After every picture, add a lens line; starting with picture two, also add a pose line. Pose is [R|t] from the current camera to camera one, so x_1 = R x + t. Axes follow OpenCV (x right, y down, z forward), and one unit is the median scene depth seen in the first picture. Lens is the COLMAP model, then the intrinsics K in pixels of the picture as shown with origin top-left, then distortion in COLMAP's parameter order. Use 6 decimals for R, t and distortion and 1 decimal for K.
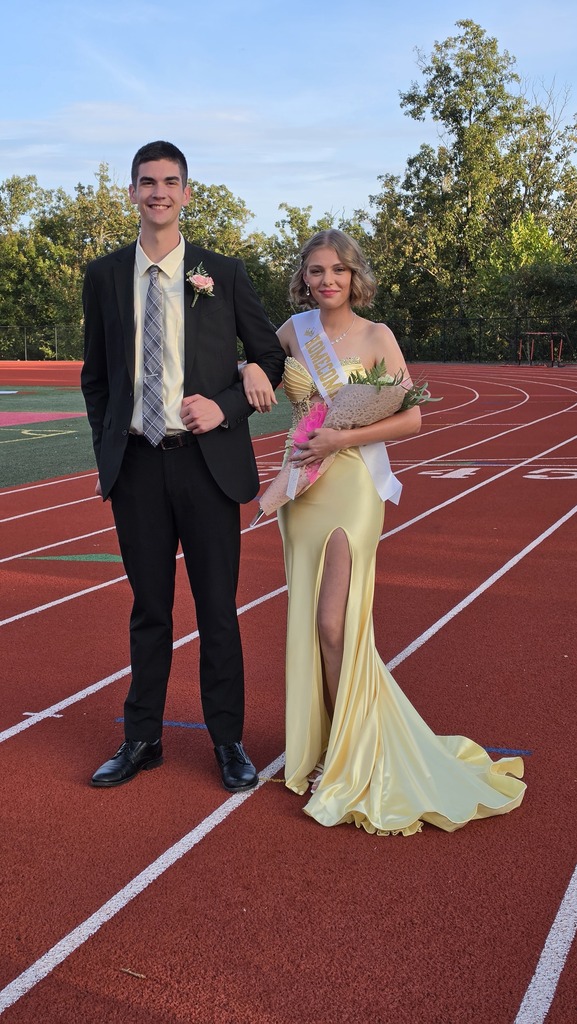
lens RADIAL K [[1475.4, 0, 288.5], [0, 1475.4, 512.0], [0, 0, 1]] dist [0.130533, -0.316322]
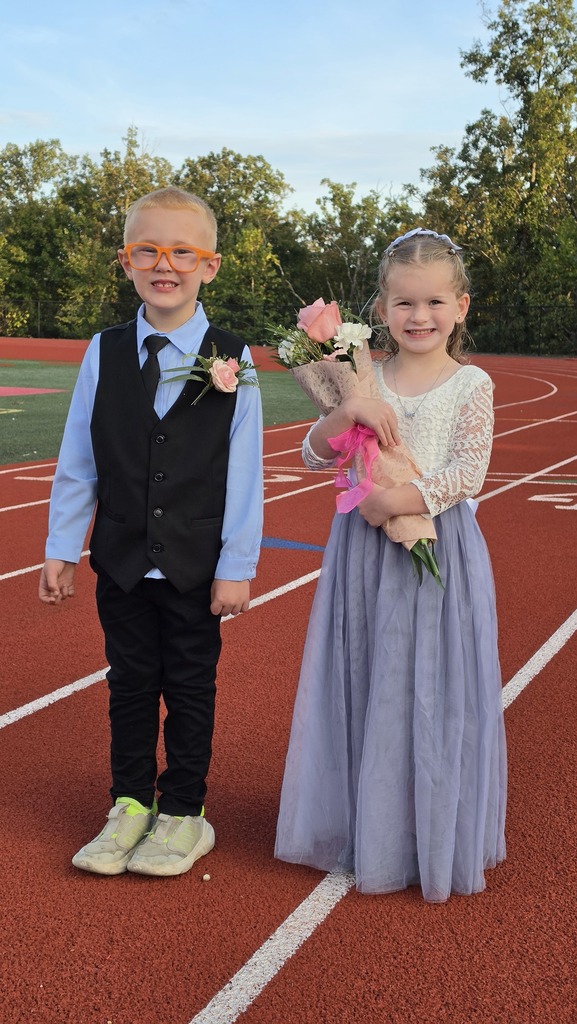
lens RADIAL K [[1475.4, 0, 288.5], [0, 1475.4, 512.0], [0, 0, 1]] dist [0.130533, -0.316322]
pose [[0.998997, 0.039403, -0.021255, 0.001684], [-0.039332, 0.999219, 0.003755, -0.004709], [0.021386, -0.002915, 0.999767, 0.102457]]
